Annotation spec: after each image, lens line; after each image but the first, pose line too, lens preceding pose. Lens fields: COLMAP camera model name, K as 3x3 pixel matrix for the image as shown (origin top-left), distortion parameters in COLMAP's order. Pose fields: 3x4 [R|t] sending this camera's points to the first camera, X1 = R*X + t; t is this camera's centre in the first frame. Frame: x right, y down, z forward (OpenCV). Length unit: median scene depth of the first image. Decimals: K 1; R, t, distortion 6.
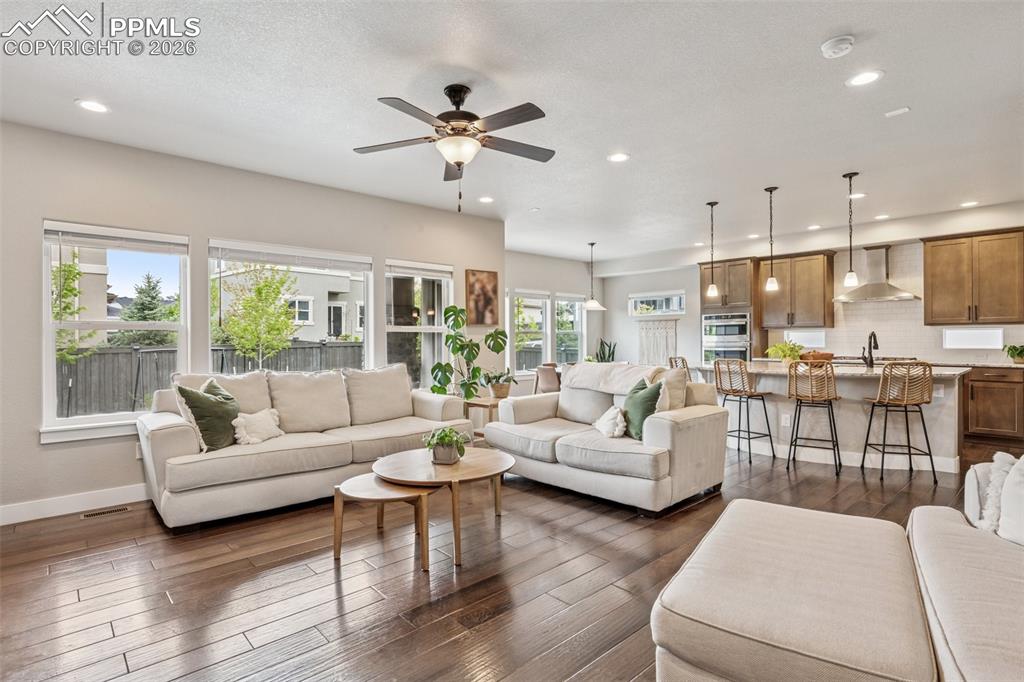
lens RADIAL K [[520.3, 0, 512.0], [0, 520.3, 341.0], [0, 0, 1]] dist [0.018576, 0.000152]
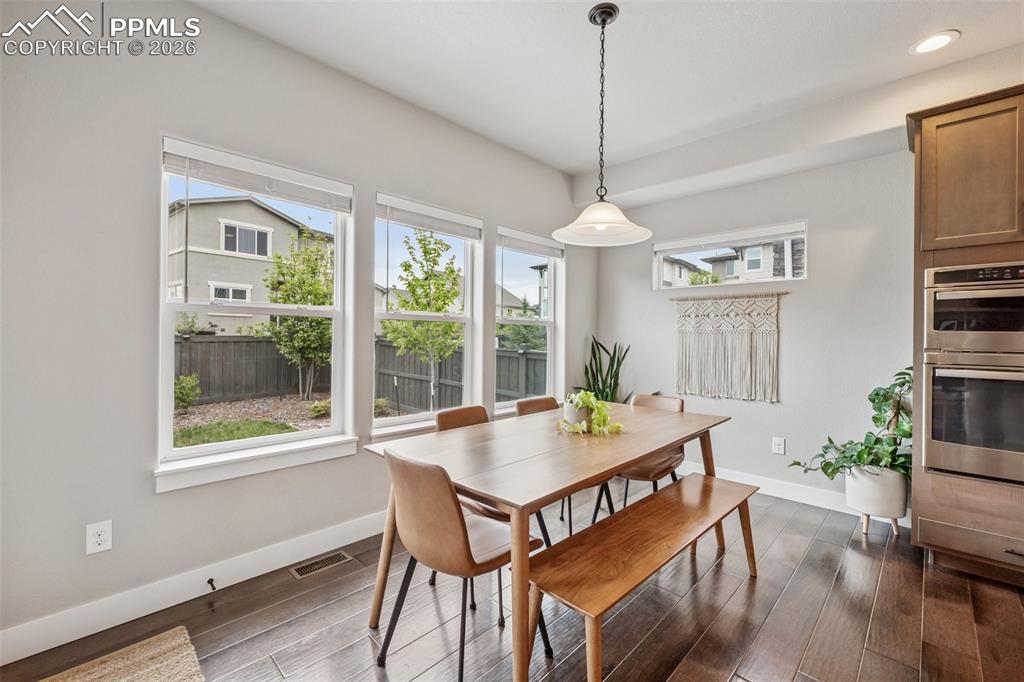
lens RADIAL K [[431.3, 0, 511.0], [0, 431.3, 335.2], [0, 0, 1]] dist [-0.000627, -0.000140]
pose [[0.998250, 0.013890, 0.057472, 0.089541], [-0.013620, 0.999894, -0.005098, -0.002913], [-0.057537, 0.004306, 0.998334, 0.769603]]
